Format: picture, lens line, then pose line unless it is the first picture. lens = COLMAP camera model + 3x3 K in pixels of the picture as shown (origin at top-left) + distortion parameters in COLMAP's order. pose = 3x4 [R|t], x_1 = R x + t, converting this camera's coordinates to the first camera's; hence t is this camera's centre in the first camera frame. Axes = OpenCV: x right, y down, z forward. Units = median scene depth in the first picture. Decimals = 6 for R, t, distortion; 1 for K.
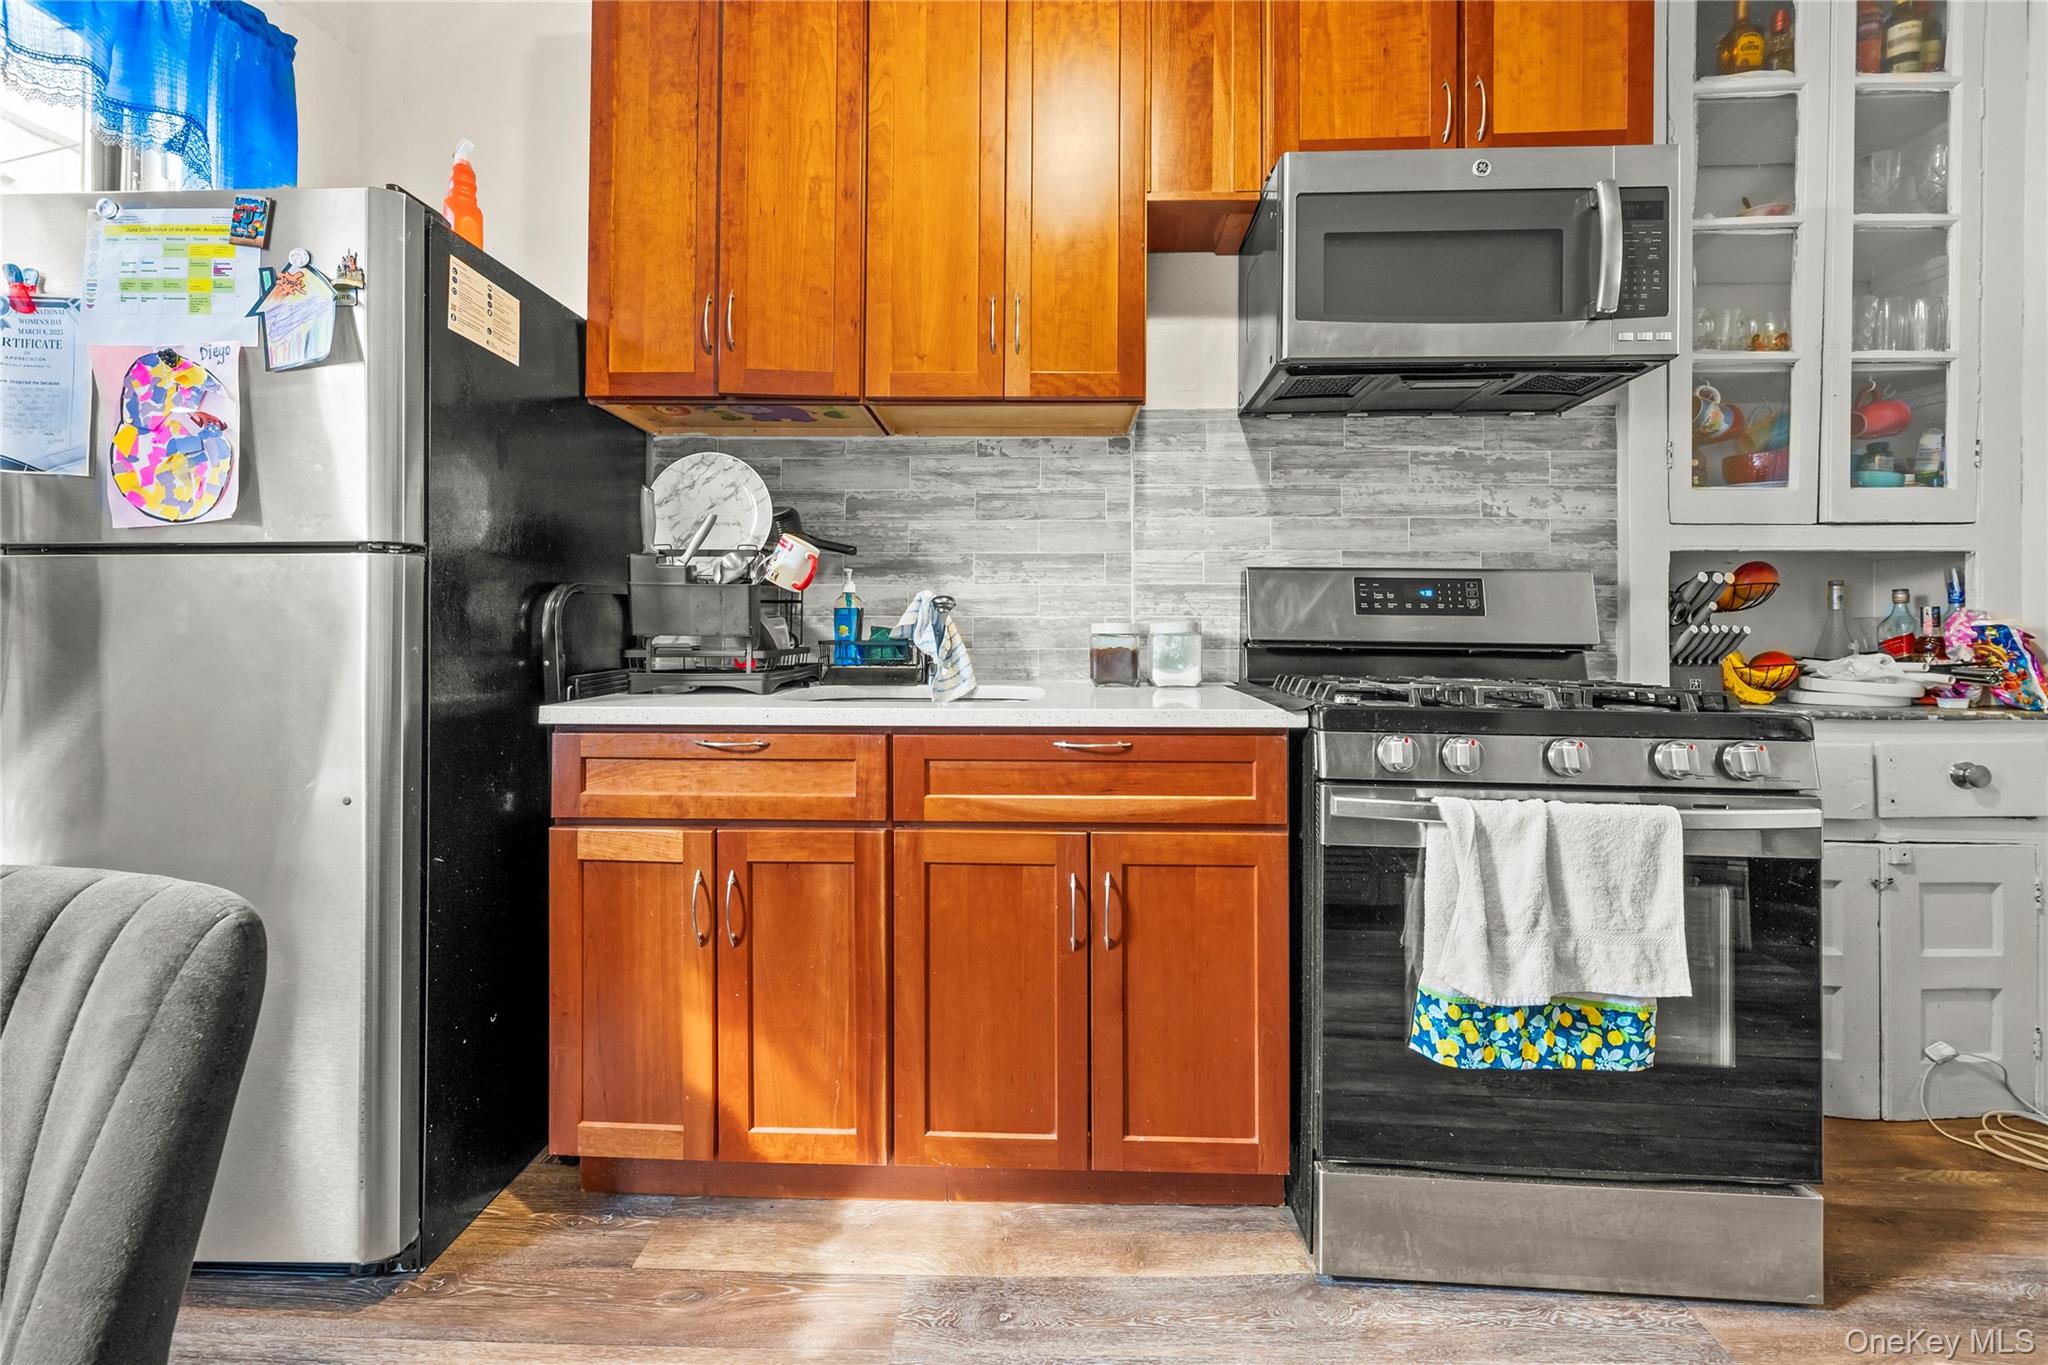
lens RADIAL K [[819.6, 0, 1029.9], [0, 819.6, 635.9], [0, 0, 1]] dist [0.001536, 0.000363]
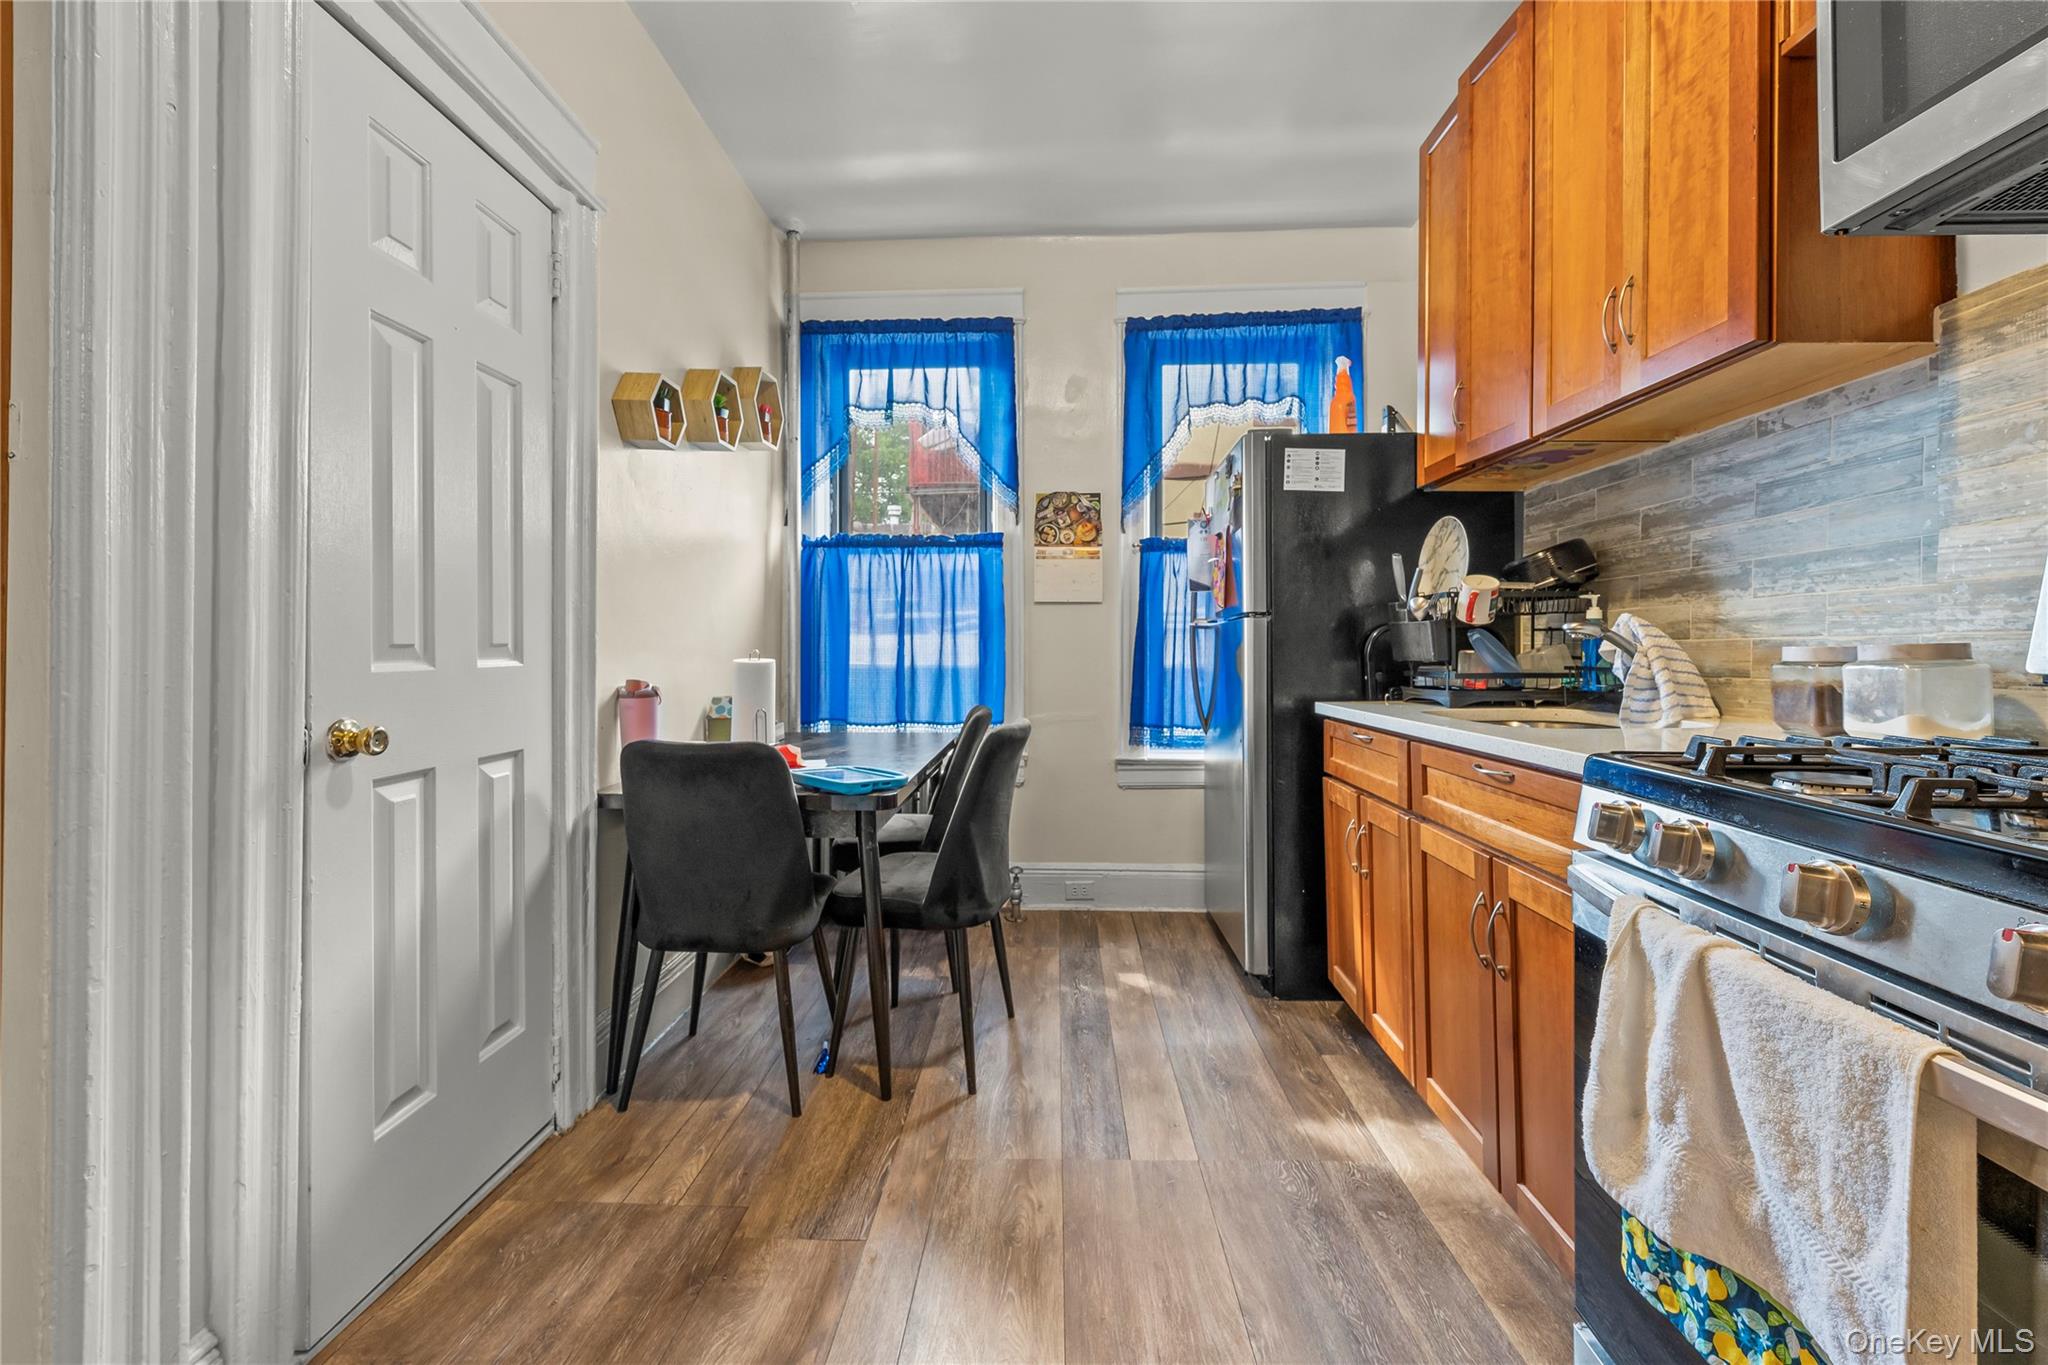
lens RADIAL K [[811.3, 0, 1036.9], [0, 811.3, 680.2], [0, 0, 1]] dist [0.000864, 0.000145]
pose [[0.010712, 0.030258, -0.999485, 0.726600], [-0.002315, 0.999540, 0.030235, -0.005529], [0.999940, 0.001990, 0.010777, 0.291359]]
